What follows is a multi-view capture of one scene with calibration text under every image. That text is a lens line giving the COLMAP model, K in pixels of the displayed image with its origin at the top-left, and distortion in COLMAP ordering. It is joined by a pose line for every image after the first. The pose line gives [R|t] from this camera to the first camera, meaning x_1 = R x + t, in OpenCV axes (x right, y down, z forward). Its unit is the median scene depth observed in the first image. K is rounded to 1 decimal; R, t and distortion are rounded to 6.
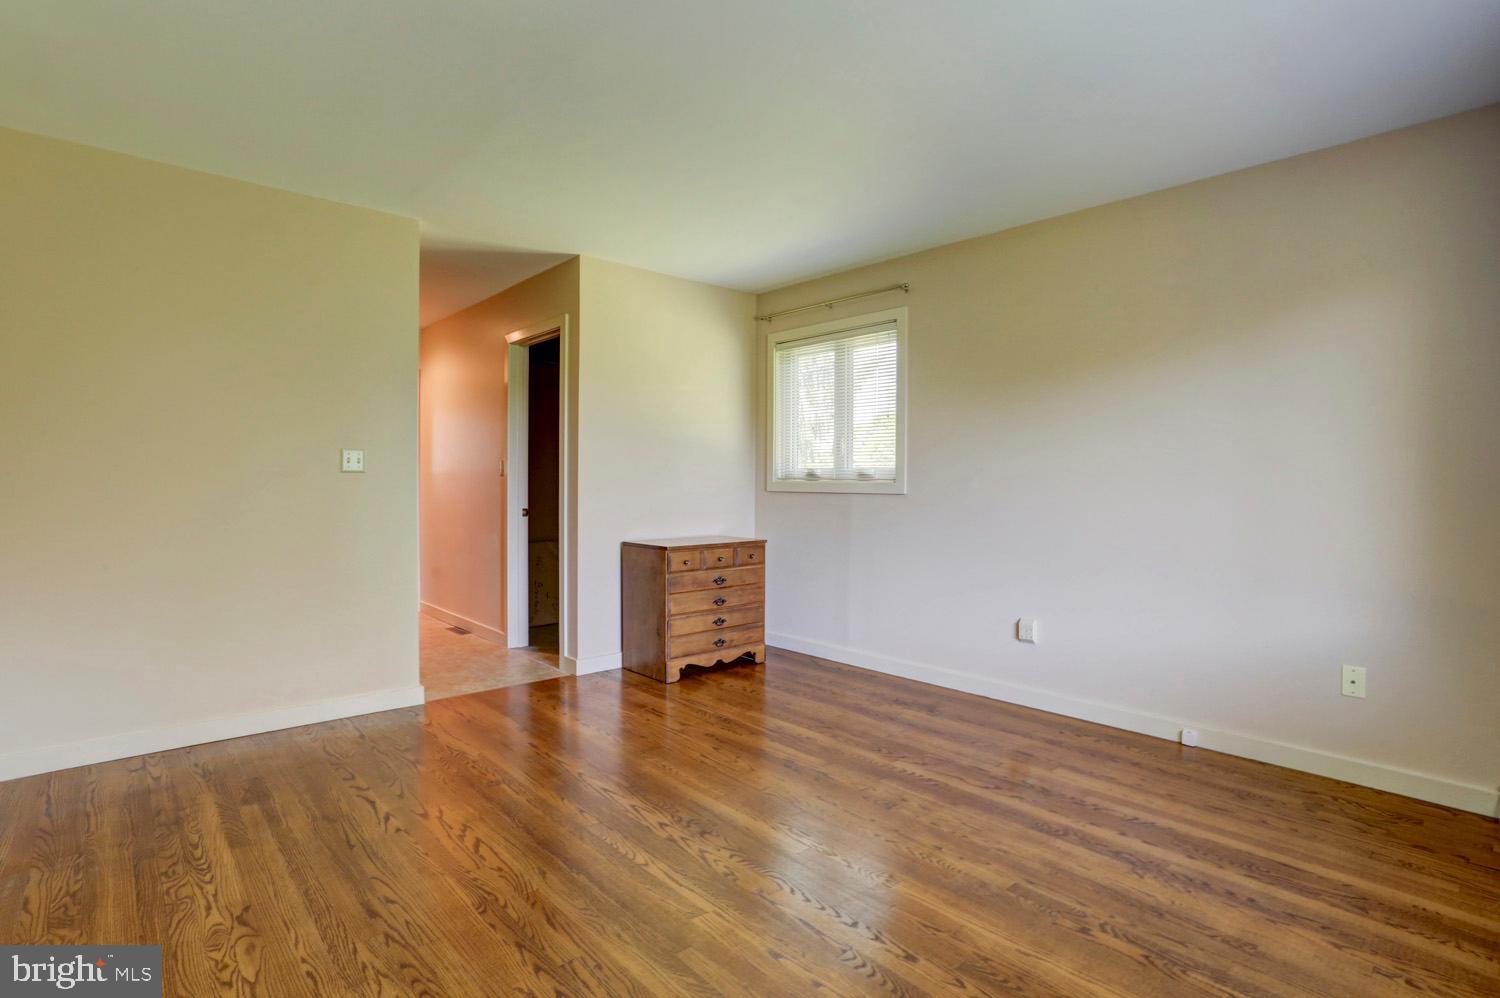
lens RADIAL K [[731.4, 0, 747.5], [0, 731.4, 498.4], [0, 0, 1]] dist [-0.074997, 0.031785]
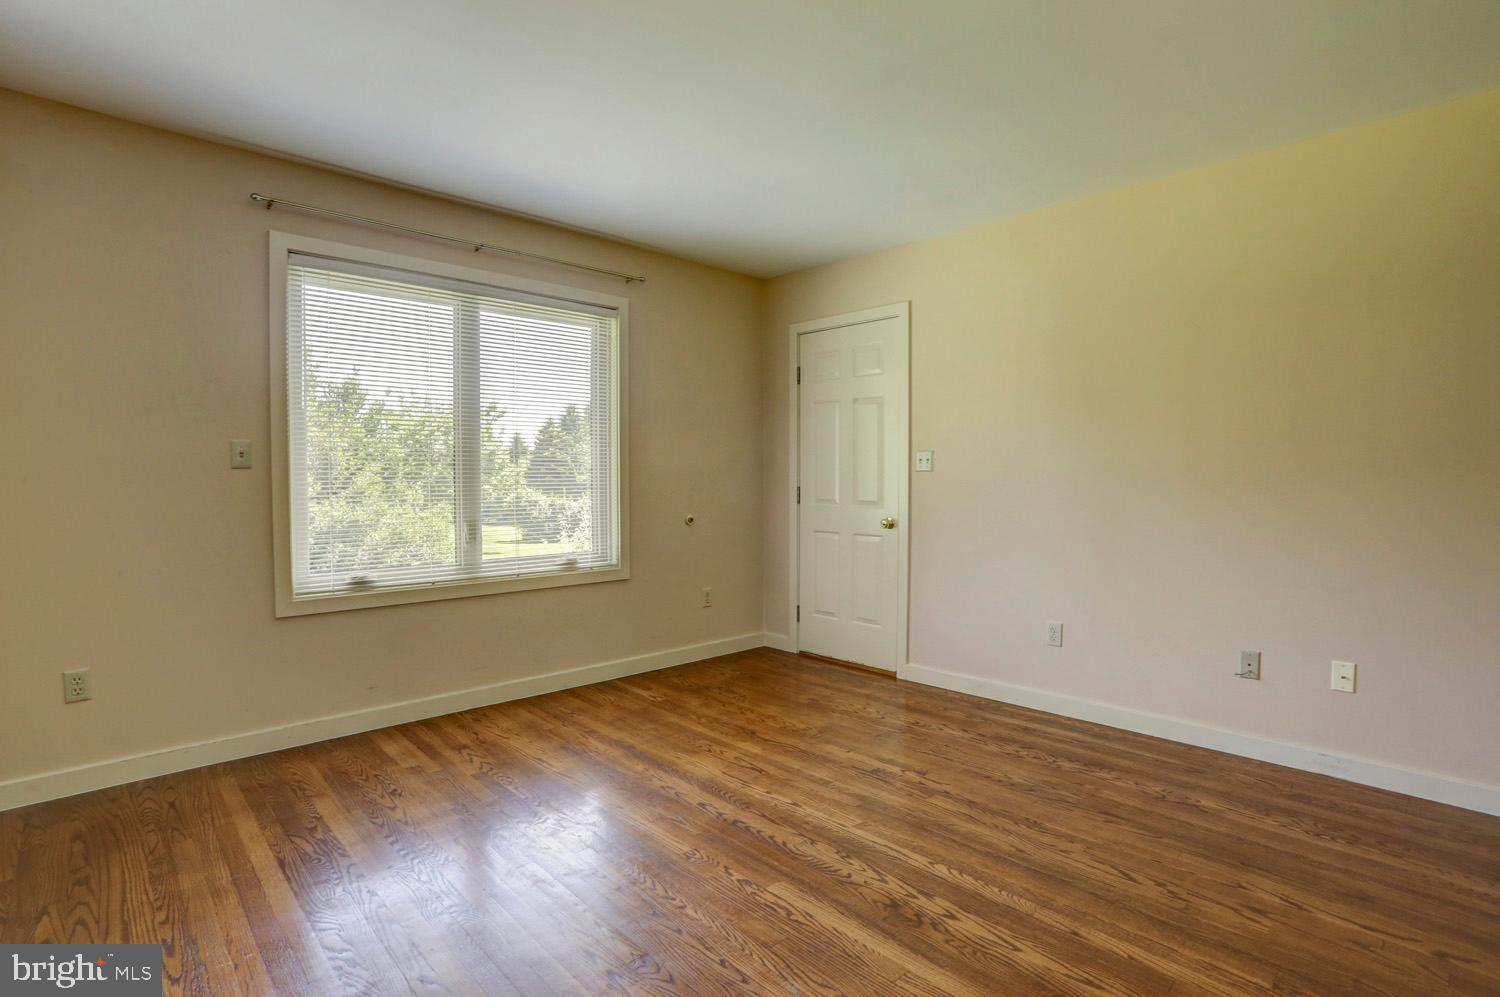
lens RADIAL K [[731.4, 0, 747.5], [0, 731.4, 497.9], [0, 0, 1]] dist [-0.074997, 0.031785]
pose [[-0.999785, -0.005419, -0.020007, 0.138173], [-0.006320, 0.998956, 0.045235, -0.040921], [0.019741, 0.045352, -0.998776, 1.987297]]
